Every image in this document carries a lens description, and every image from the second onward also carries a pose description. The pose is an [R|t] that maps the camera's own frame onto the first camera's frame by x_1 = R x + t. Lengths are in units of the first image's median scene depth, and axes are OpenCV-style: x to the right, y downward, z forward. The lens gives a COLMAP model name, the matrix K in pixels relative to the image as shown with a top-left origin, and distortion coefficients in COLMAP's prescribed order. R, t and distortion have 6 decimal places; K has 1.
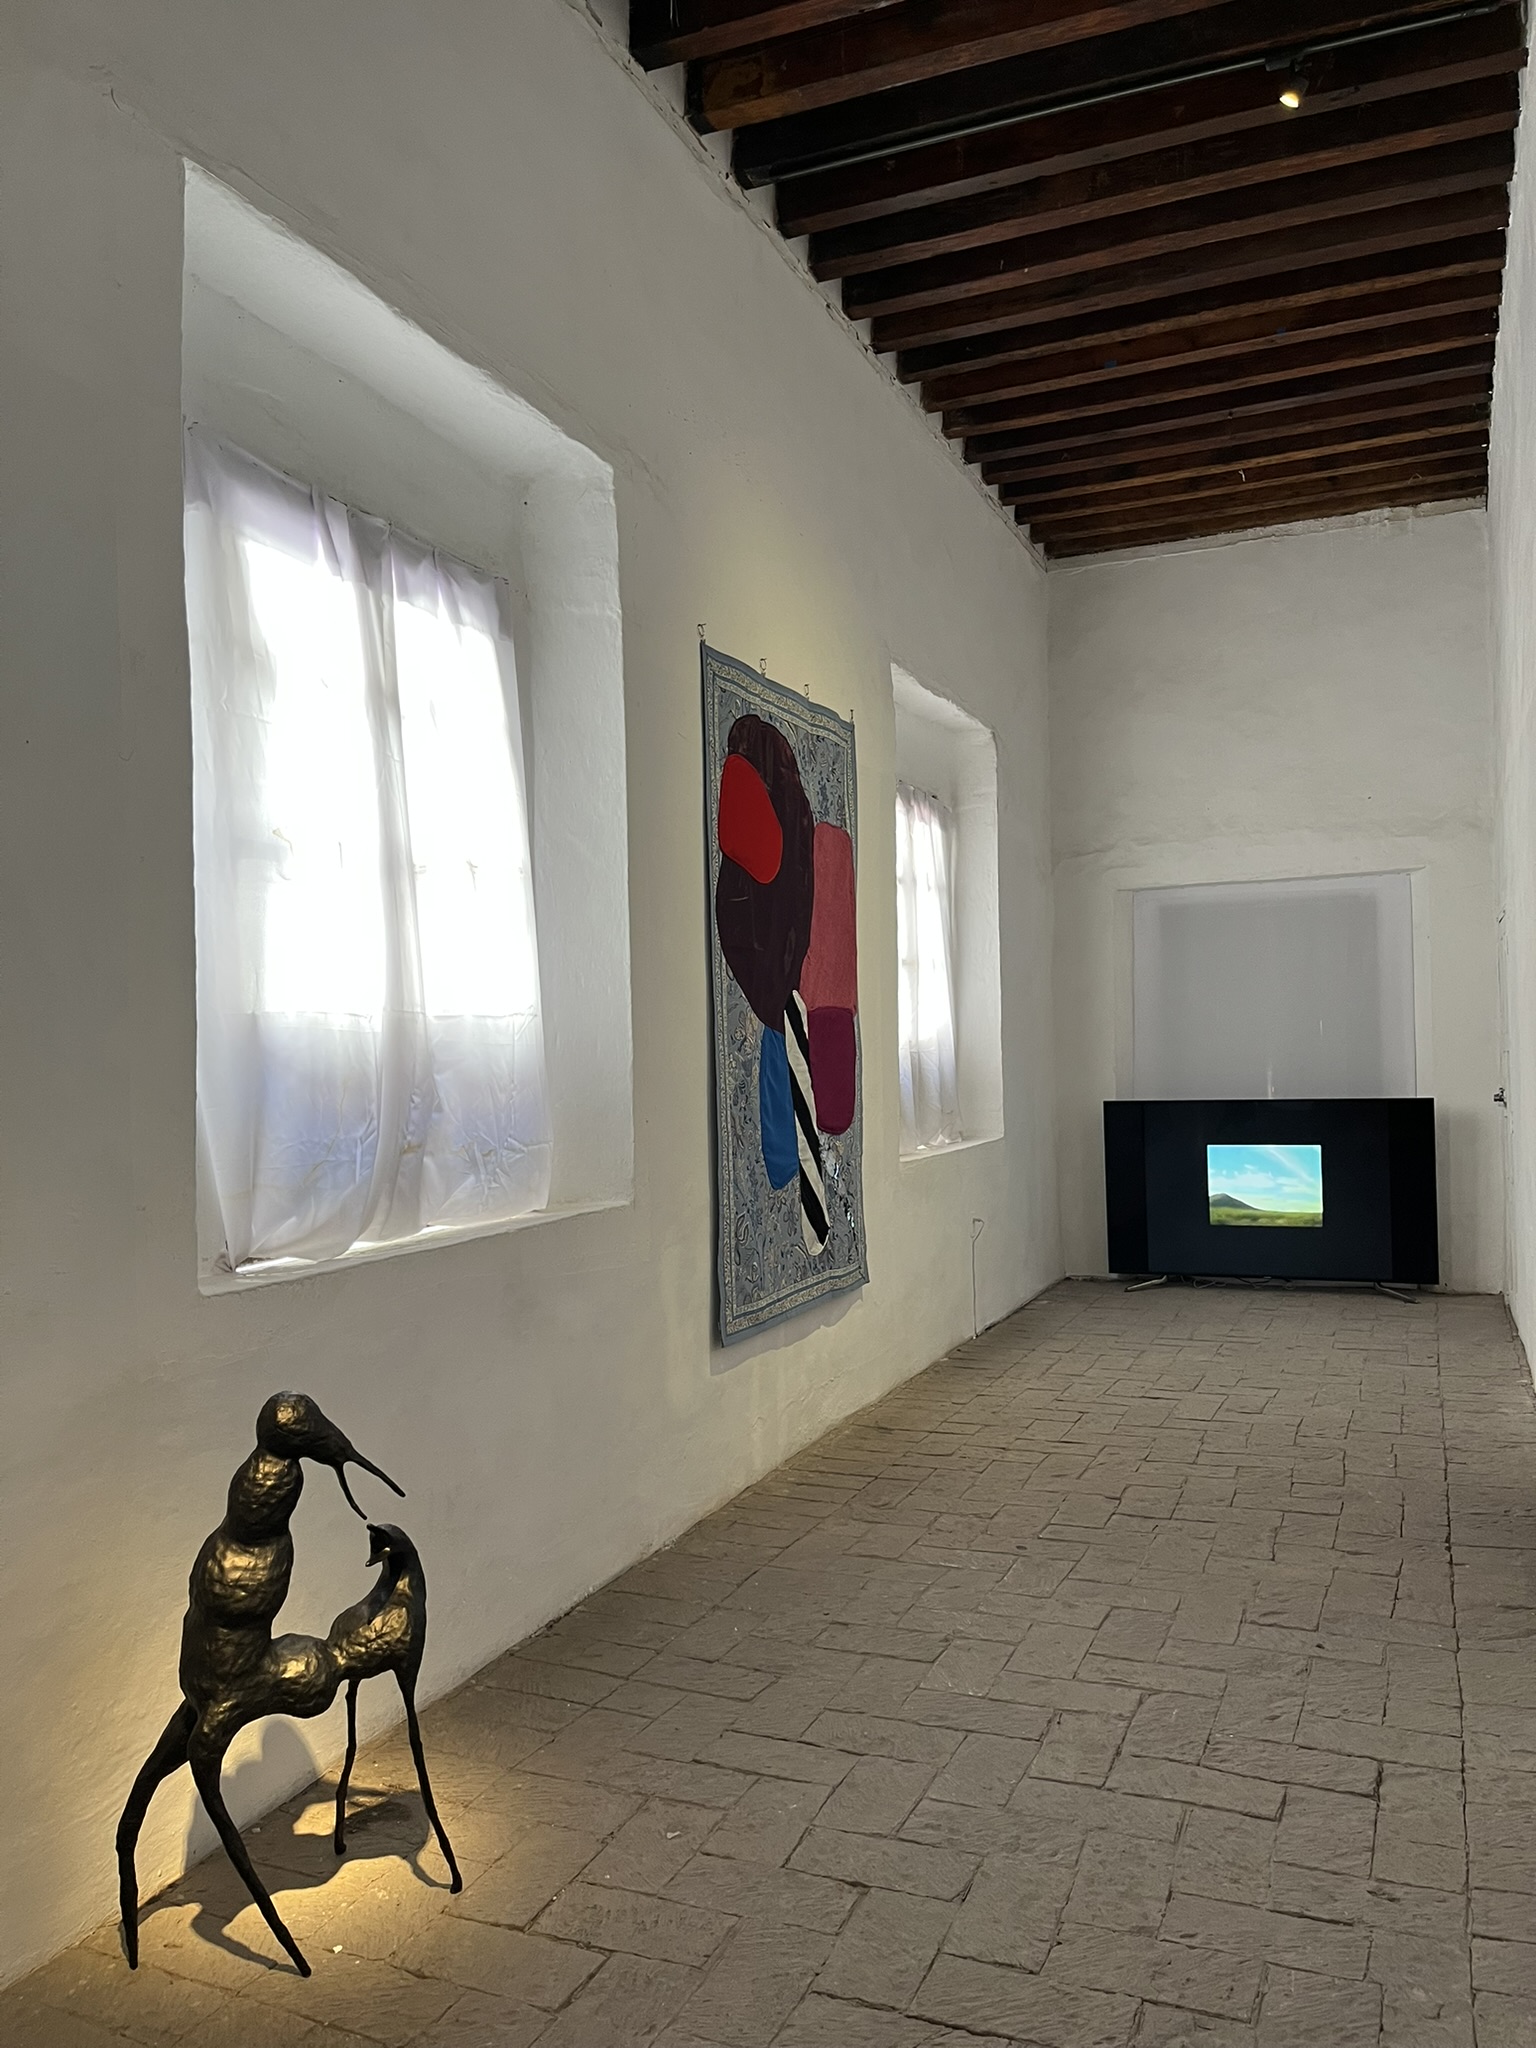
lens RADIAL K [[1560.7, 0, 767.4], [0, 1560.7, 1042.9], [0, 0, 1]] dist [0.052473, -0.062731]
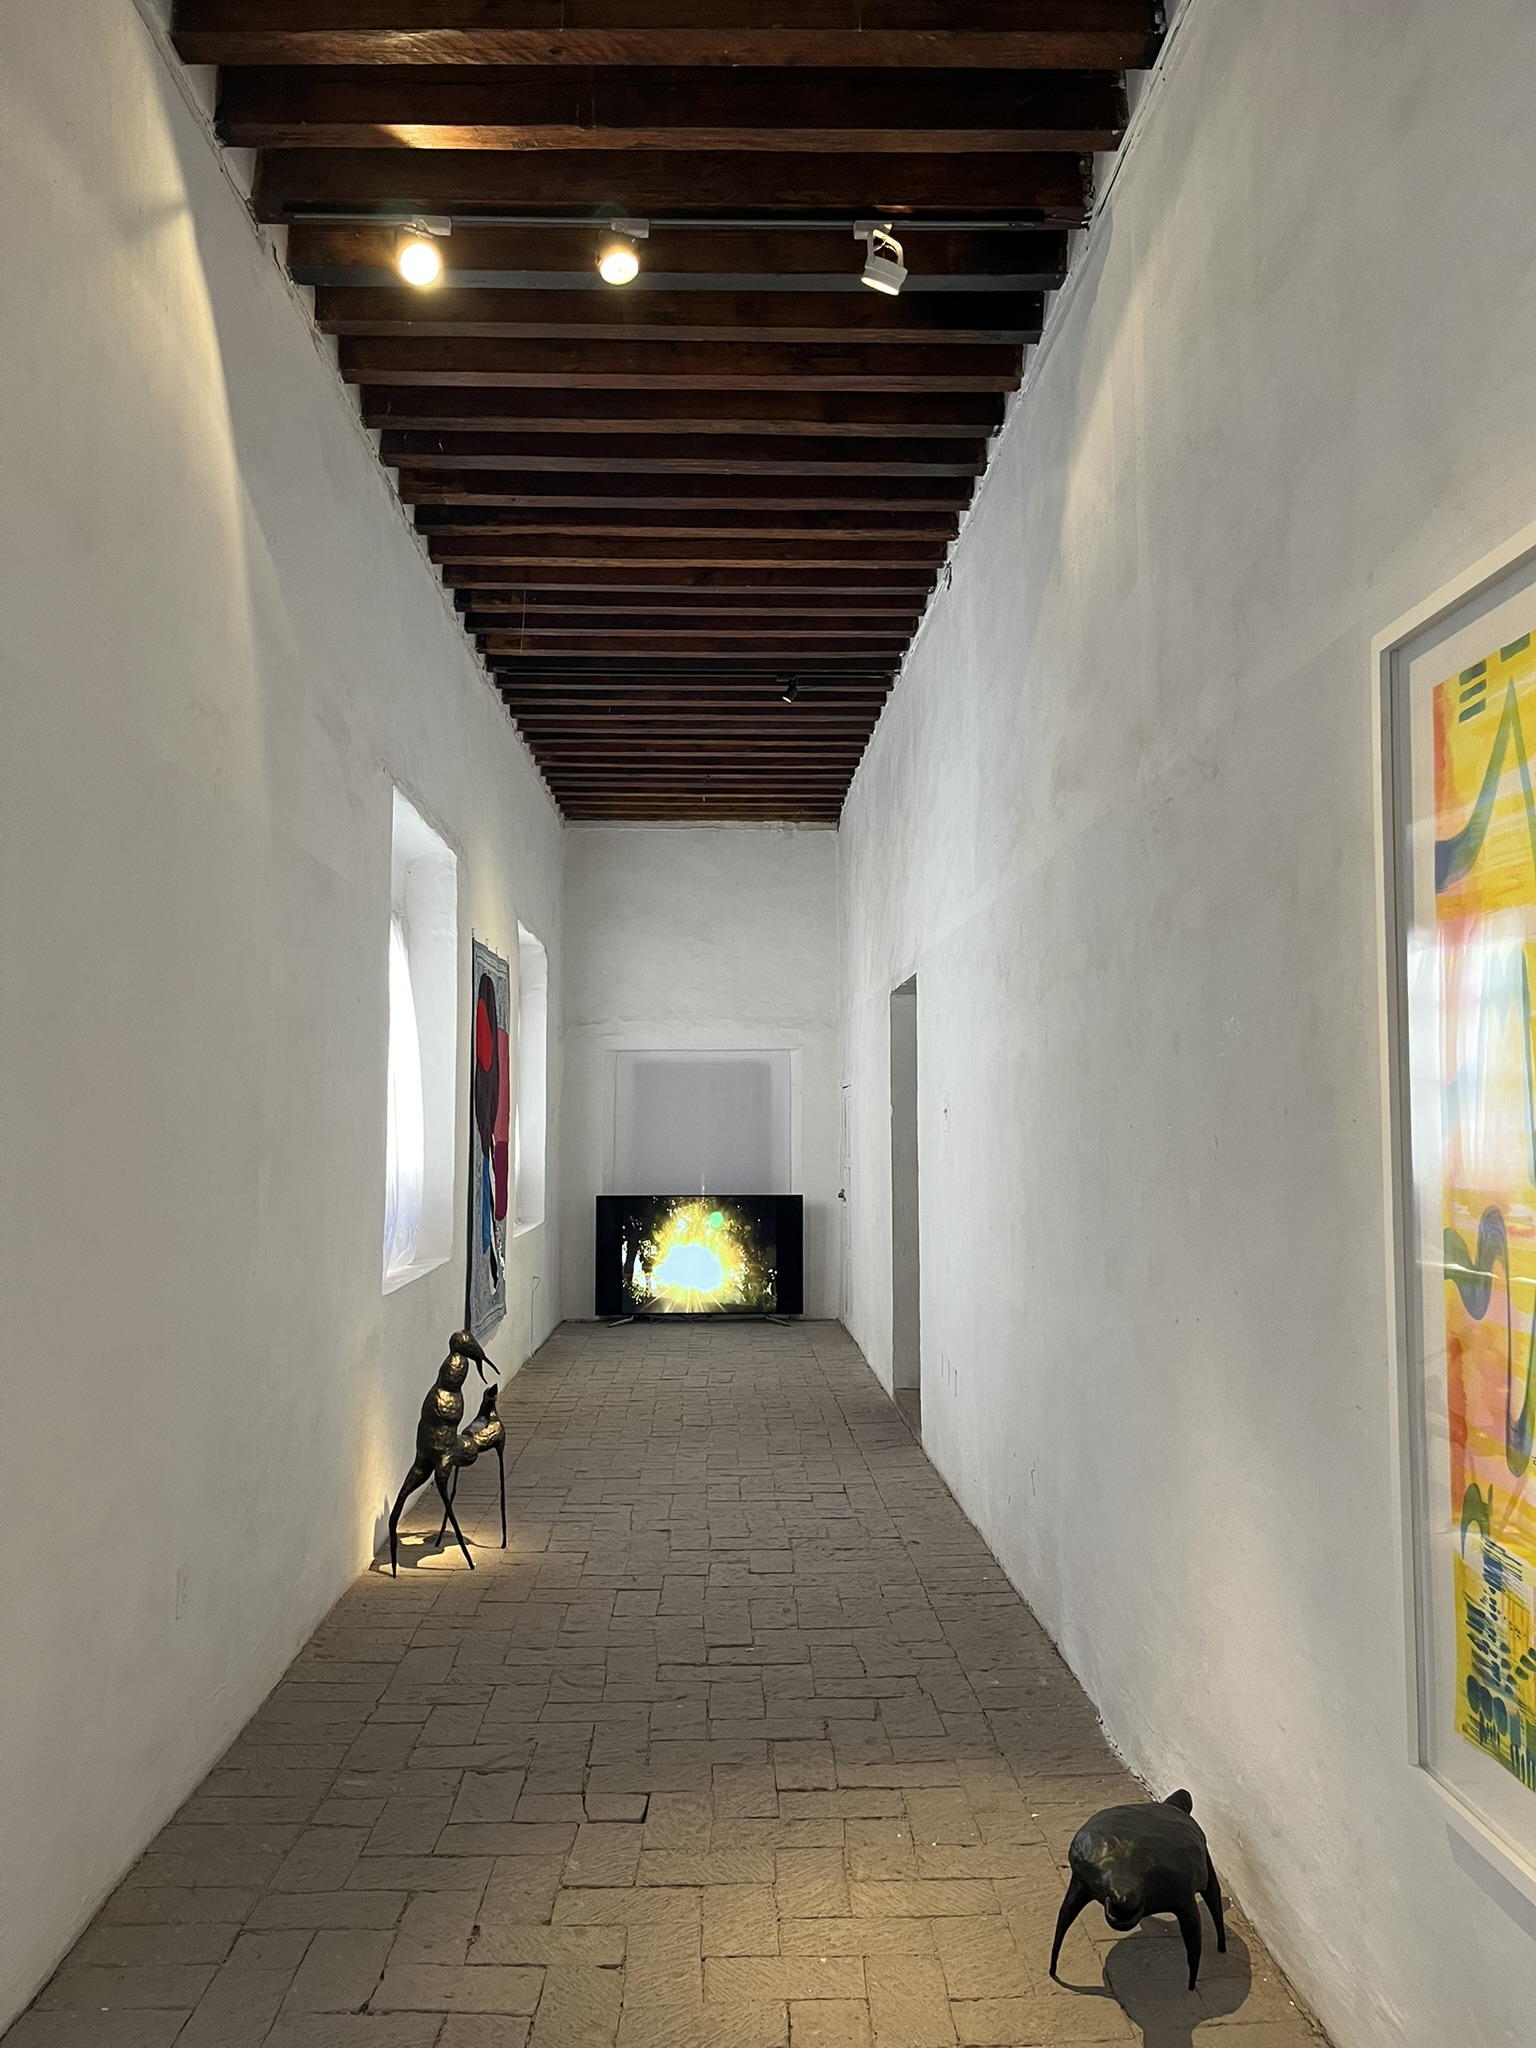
lens RADIAL K [[1560.7, 0, 762.8], [0, 1560.7, 1016.6], [0, 0, 1]] dist [0.052473, -0.062731]
pose [[0.908921, 0.050480, 0.413901, -0.282034], [-0.021766, 0.997035, -0.073802, -0.027942], [-0.416399, 0.058072, 0.907325, -0.435064]]
